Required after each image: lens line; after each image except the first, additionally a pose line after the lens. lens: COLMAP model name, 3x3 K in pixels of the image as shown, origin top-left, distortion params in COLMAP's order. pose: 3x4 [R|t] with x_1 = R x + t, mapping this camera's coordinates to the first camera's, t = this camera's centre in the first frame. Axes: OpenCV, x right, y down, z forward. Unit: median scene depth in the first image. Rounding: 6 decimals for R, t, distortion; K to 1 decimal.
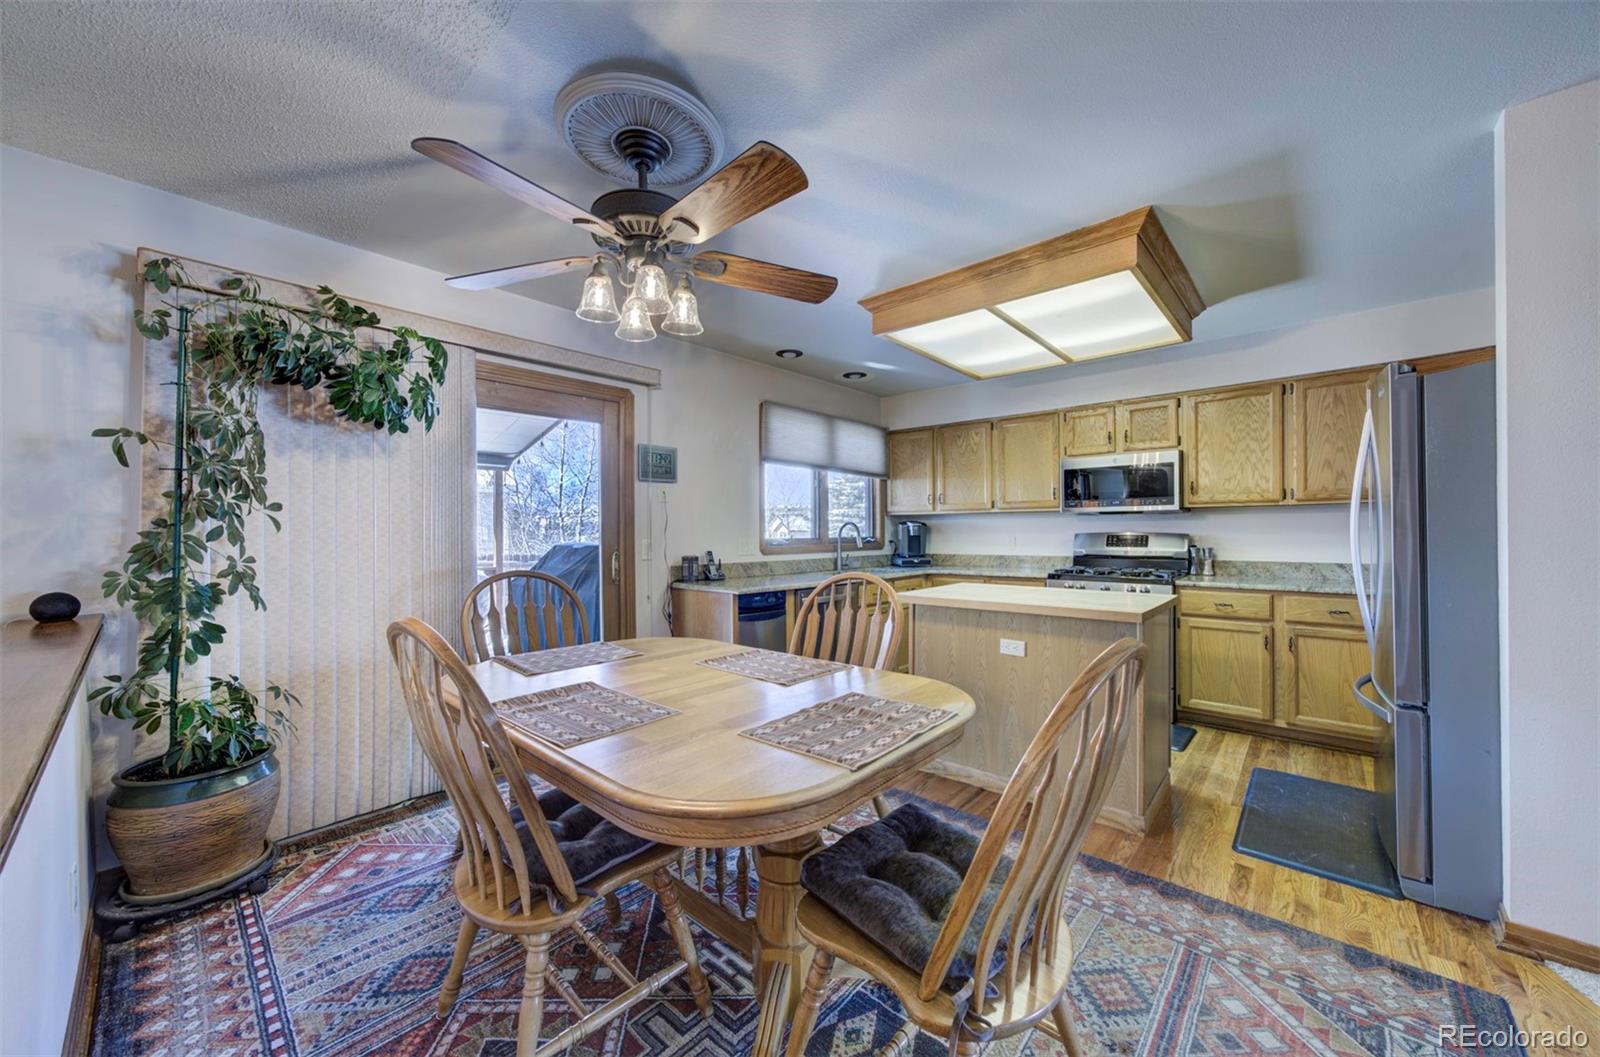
lens RADIAL K [[606.6, 0, 812.0], [0, 606.6, 533.6], [0, 0, 1]] dist [0.007365, 0.000434]
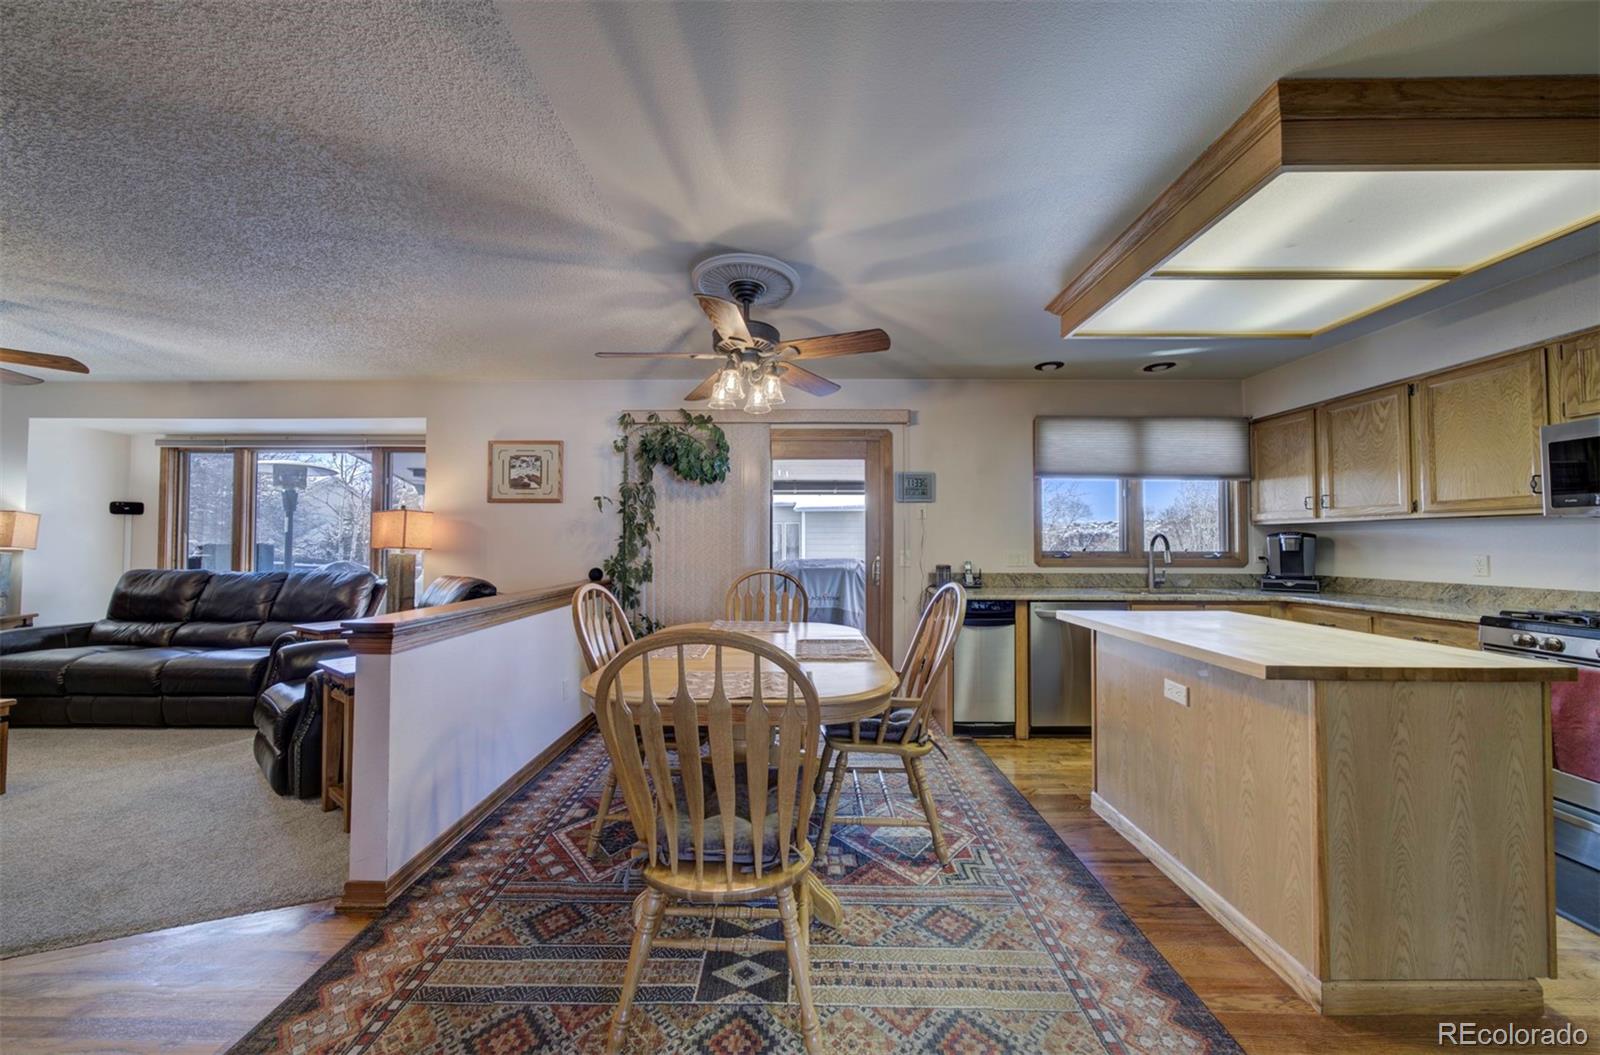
lens RADIAL K [[541.2, 0, 798.4], [0, 541.2, 545.1], [0, 0, 1]] dist [0.000001, 0.000162]
pose [[0.647554, 0.010919, -0.761942, 0.384800], [-0.009517, 0.999935, 0.006241, -0.003261], [0.761960, 0.003210, 0.647616, 0.118443]]
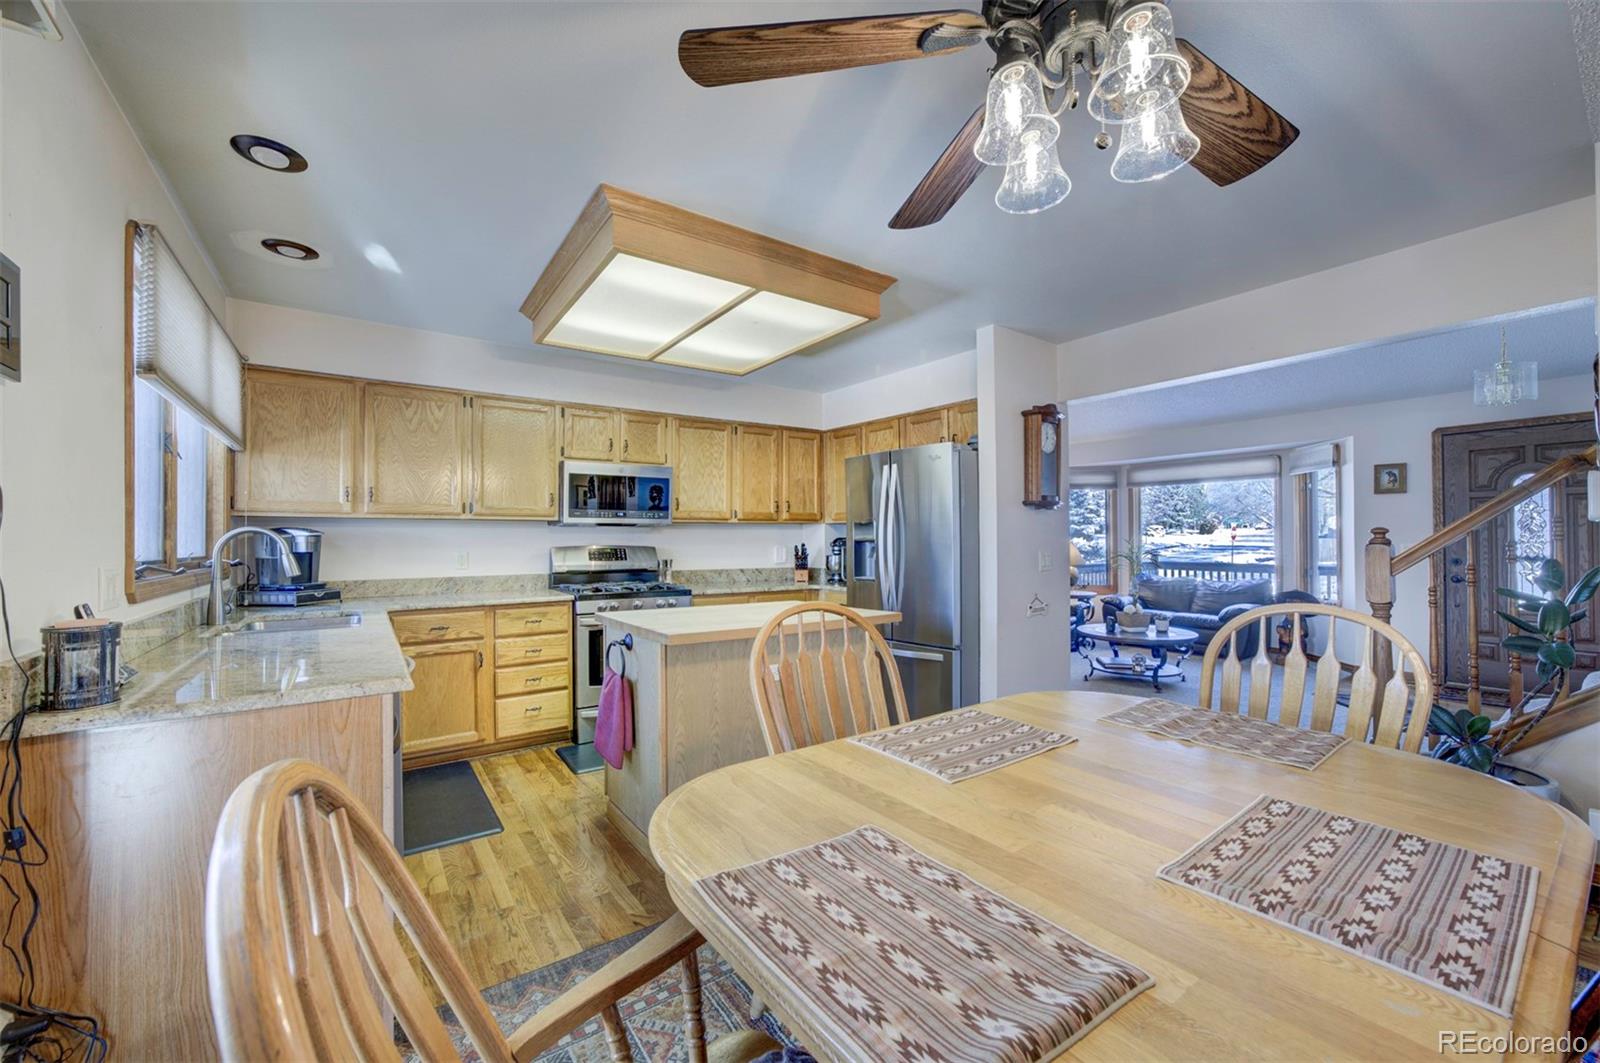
lens RADIAL K [[638.6, 0, 800.0], [0, 638.6, 531.5], [0, 0, 1]] dist [-0.000410, 0.000093]
pose [[0.249336, 0.018170, 0.968247, -0.420268], [0.007225, 0.999761, -0.020622, -0.001121], [-0.968390, 0.012137, 0.249145, 0.509401]]
